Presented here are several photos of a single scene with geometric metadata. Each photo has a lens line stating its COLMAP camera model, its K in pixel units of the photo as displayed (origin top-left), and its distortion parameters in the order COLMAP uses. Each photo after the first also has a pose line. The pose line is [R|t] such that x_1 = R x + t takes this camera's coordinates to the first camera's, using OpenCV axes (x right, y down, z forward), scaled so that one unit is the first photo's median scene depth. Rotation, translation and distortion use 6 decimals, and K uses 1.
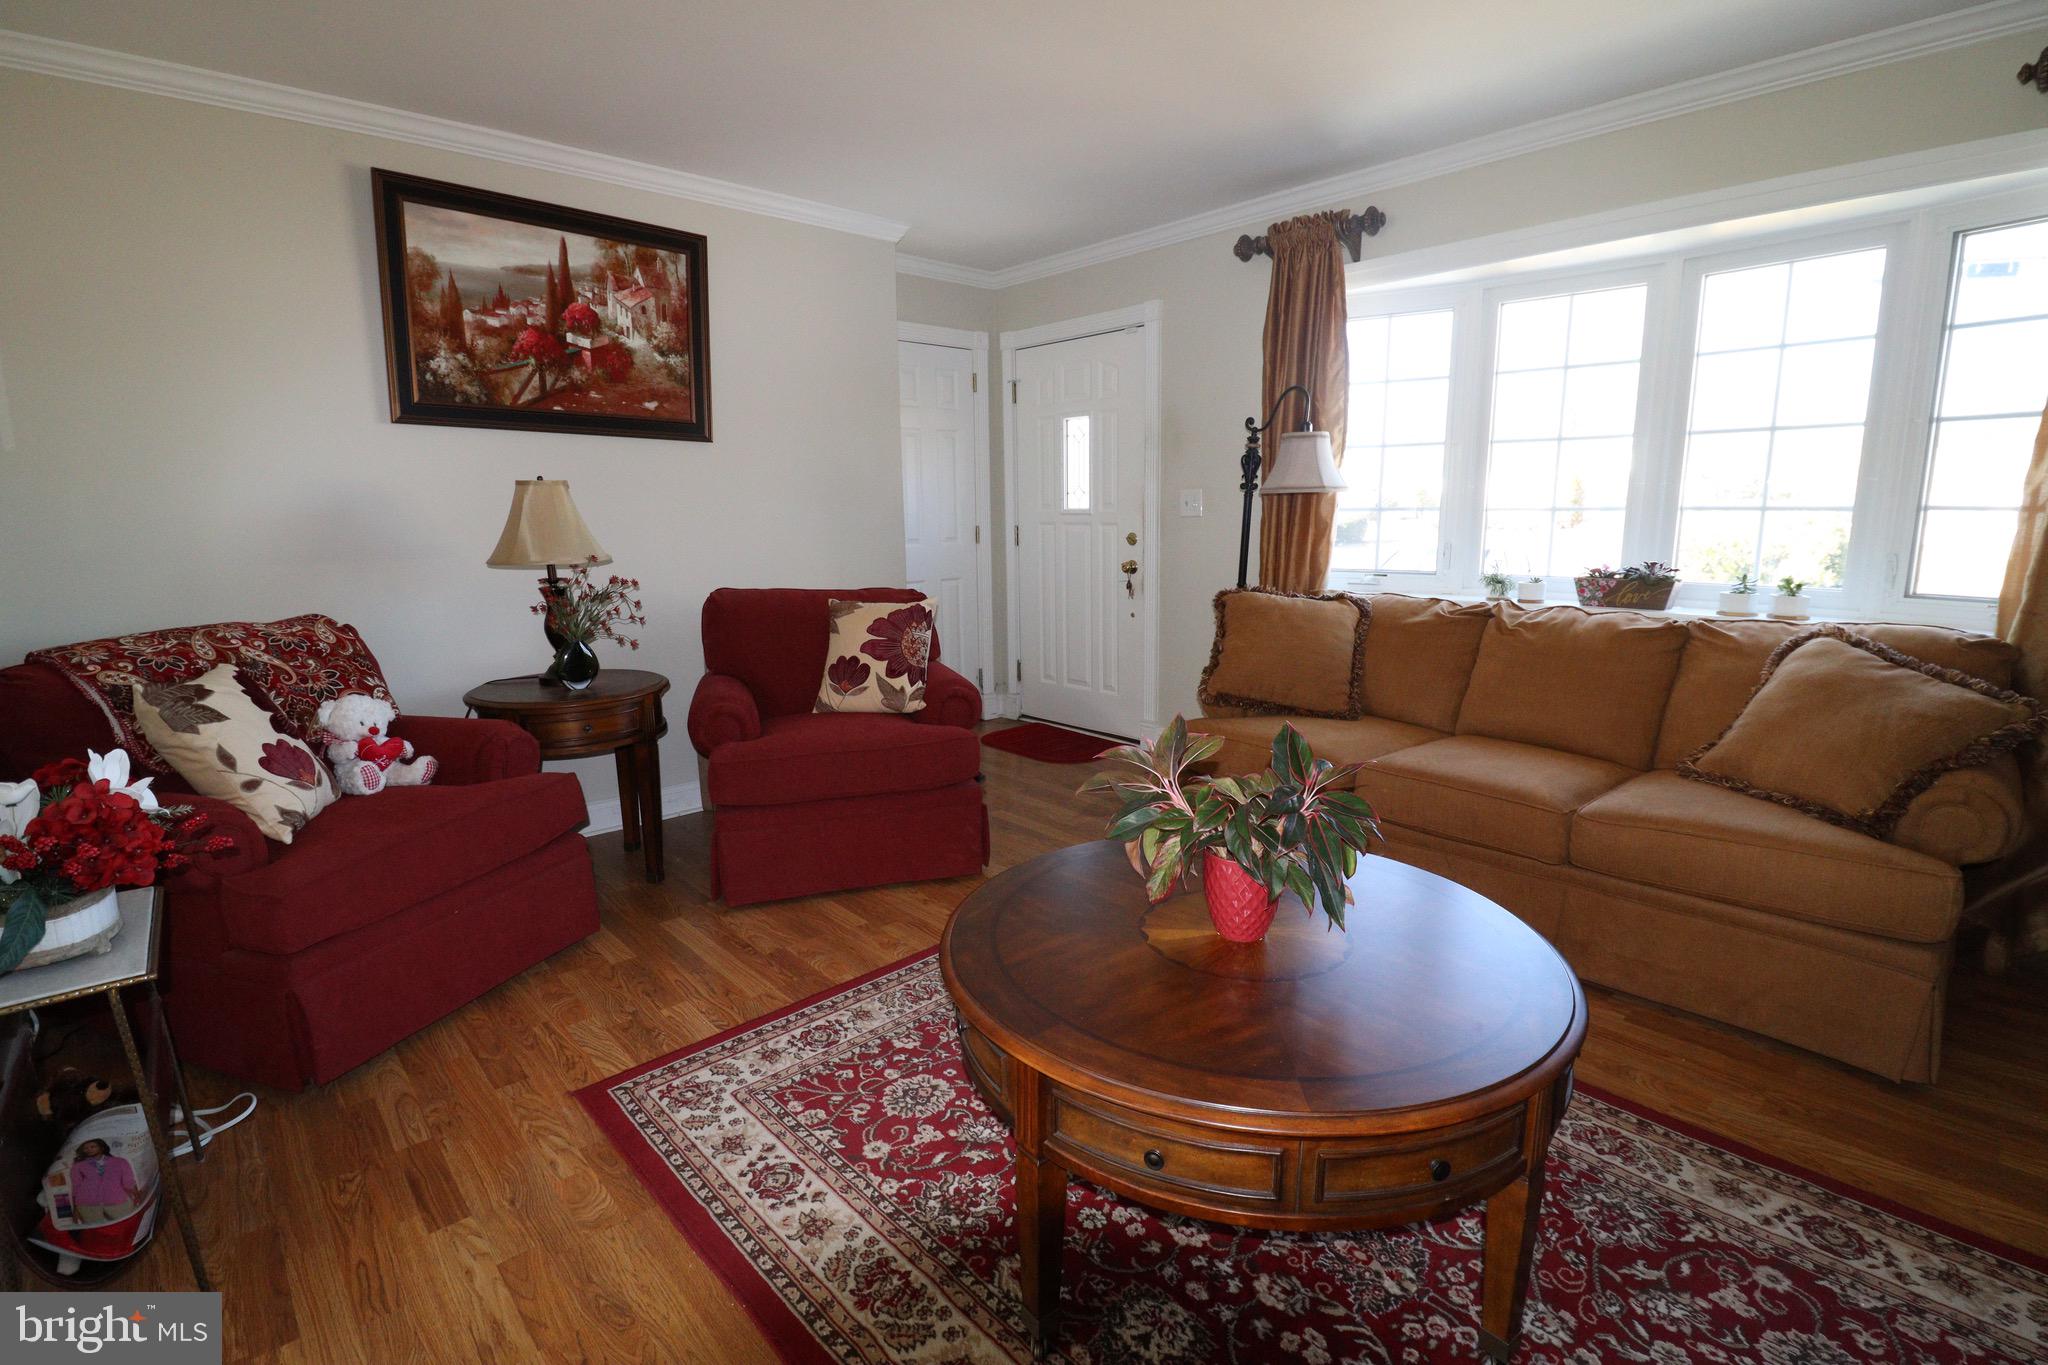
lens RADIAL K [[958.4, 0, 1031.4], [0, 958.4, 677.5], [0, 0, 1]] dist [0.003618, -0.014373]
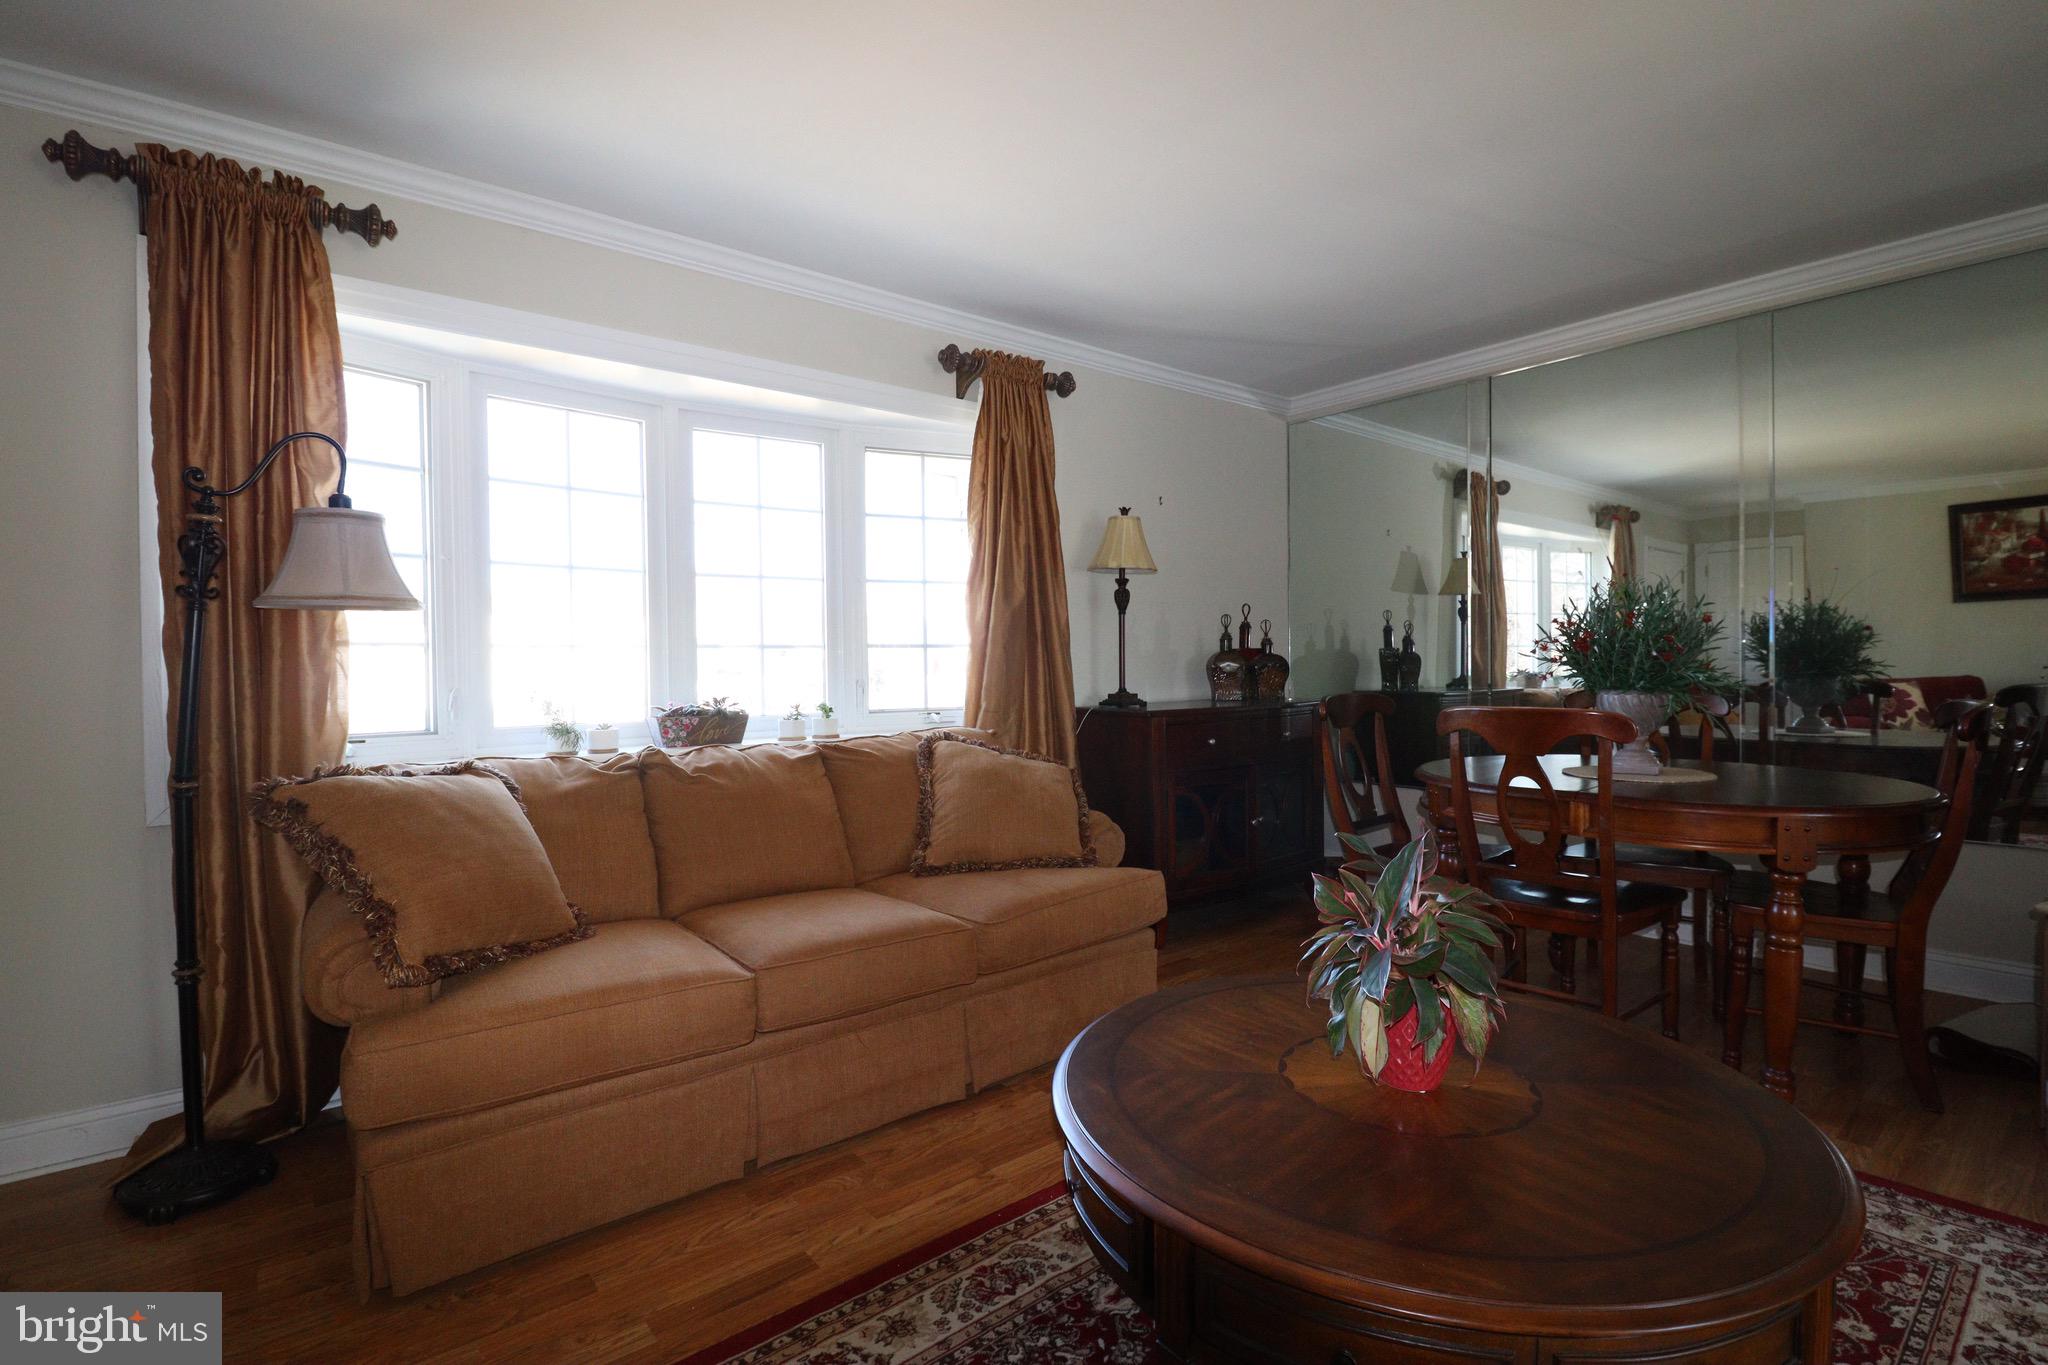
lens RADIAL K [[958.4, 0, 1031.4], [0, 958.4, 677.5], [0, 0, 1]] dist [0.003618, -0.014373]
pose [[0.061941, -0.003089, 0.998075, -0.318317], [0.186872, 0.982347, -0.008557, -0.069059], [-0.980430, 0.187043, 0.061425, 0.594383]]
